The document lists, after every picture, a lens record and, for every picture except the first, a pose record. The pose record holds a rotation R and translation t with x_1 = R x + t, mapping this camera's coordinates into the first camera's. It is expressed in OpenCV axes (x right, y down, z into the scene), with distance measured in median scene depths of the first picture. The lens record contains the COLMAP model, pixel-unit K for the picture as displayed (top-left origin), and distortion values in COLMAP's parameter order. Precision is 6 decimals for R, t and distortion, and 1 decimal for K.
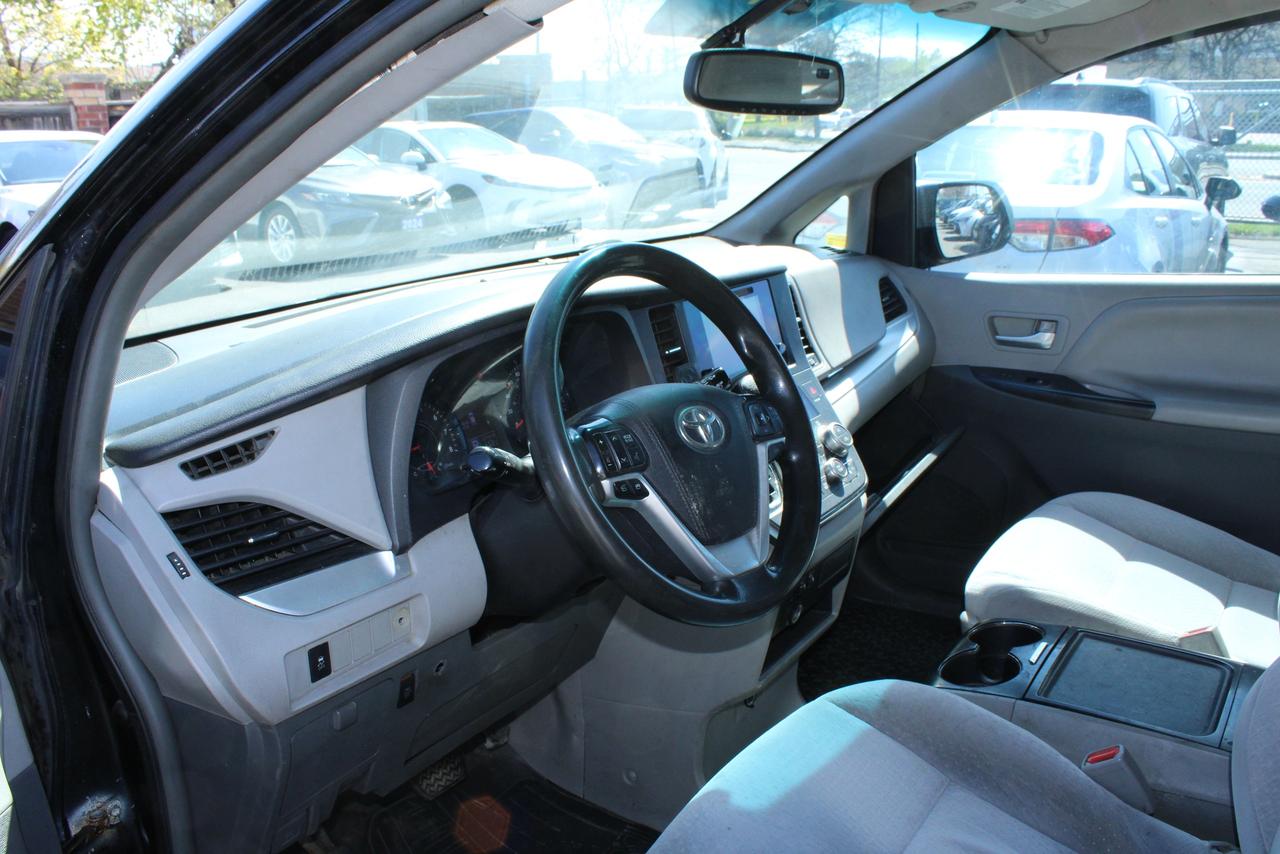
lens RADIAL K [[1075.9, 0, 638.8], [0, 1075.9, 425.7], [0, 0, 1]] dist [-0.162255, 0.122682]
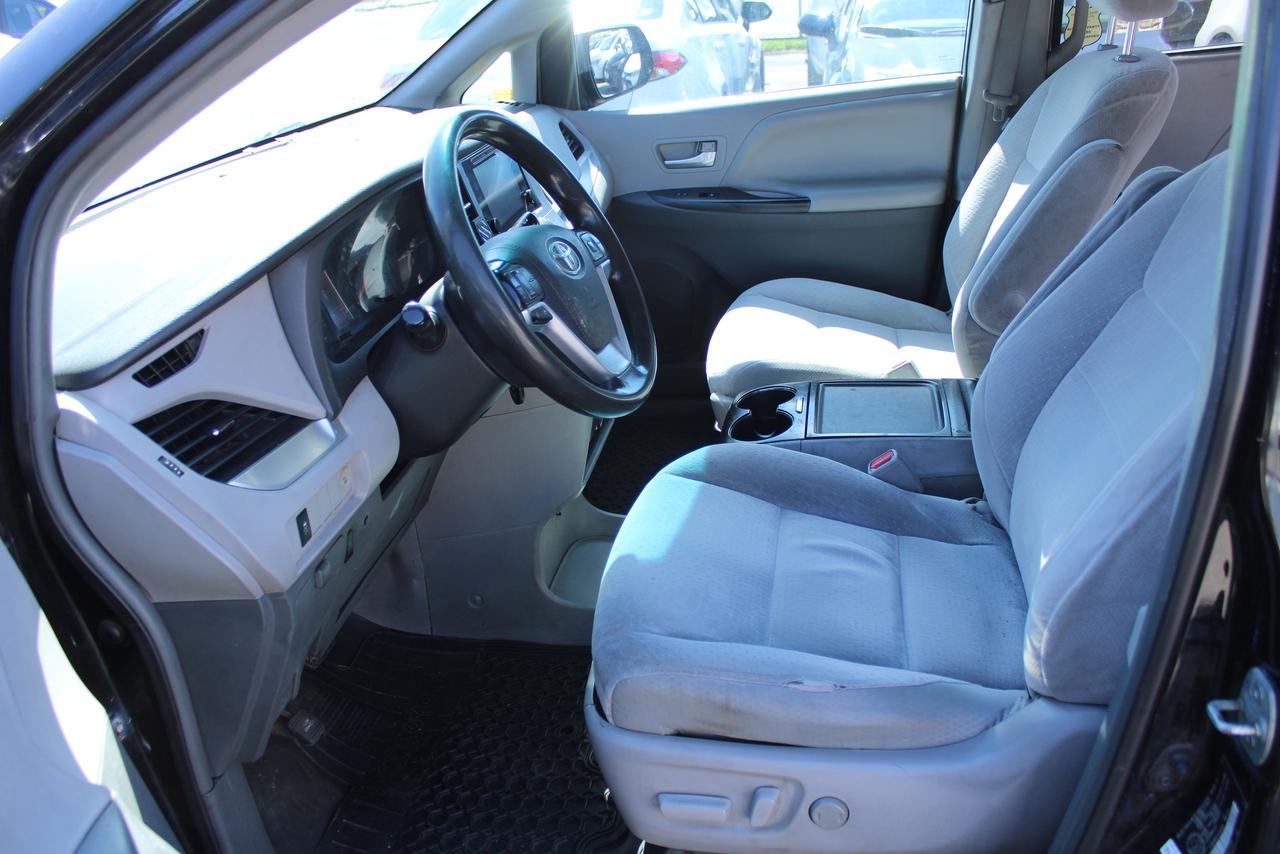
lens RADIAL K [[1075.9, 0, 641.5], [0, 1075.9, 436.7], [0, 0, 1]] dist [-0.162255, 0.122682]
pose [[0.904101, -0.225207, 0.363157, -0.258651], [0.173680, 0.970151, 0.169241, 0.005704], [-0.390431, -0.089938, 0.916228, -0.097171]]
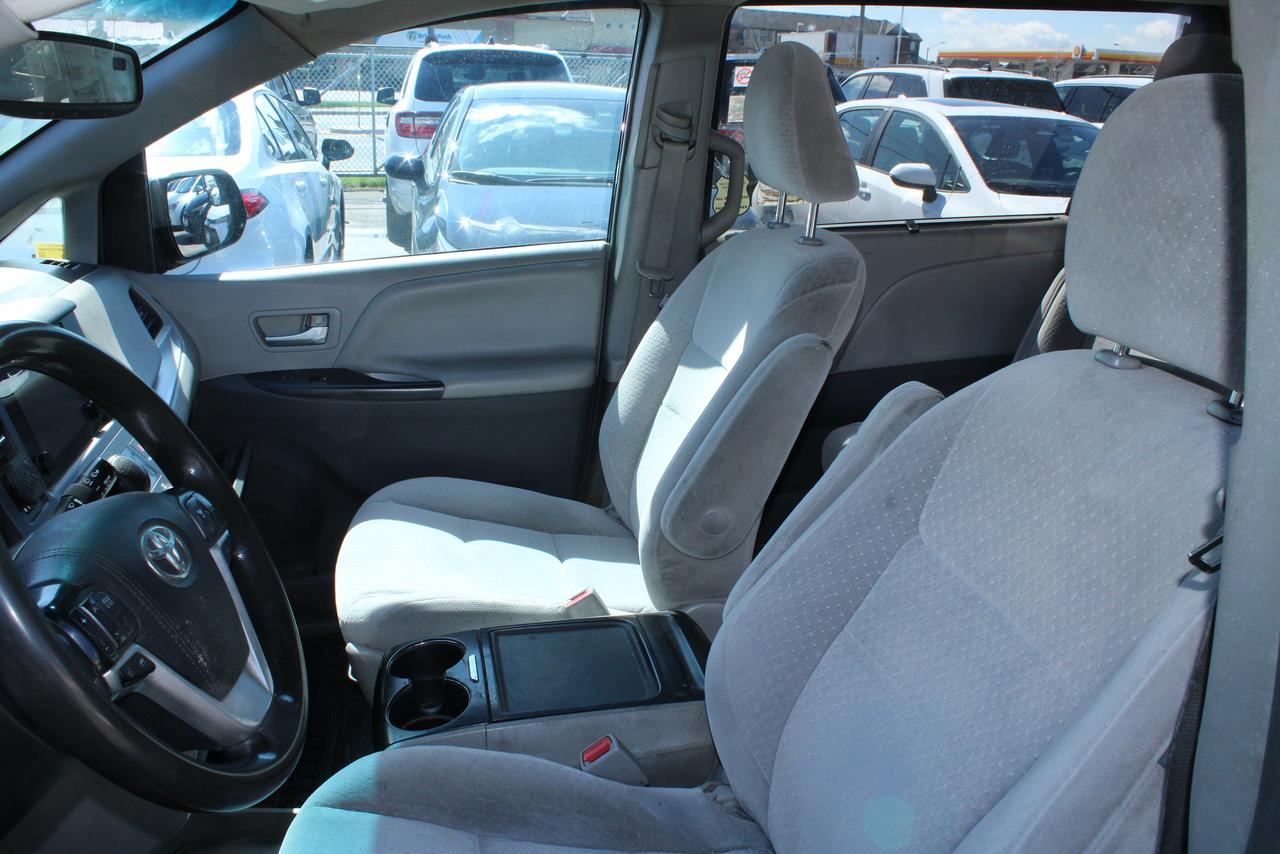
lens RADIAL K [[1075.9, 0, 647.8], [0, 1075.9, 431.5], [0, 0, 1]] dist [-0.162255, 0.122682]
pose [[0.677426, -0.196177, 0.708948, -0.168054], [0.163696, 0.979819, 0.114714, -0.086495], [-0.717145, 0.038342, 0.695868, 0.182131]]
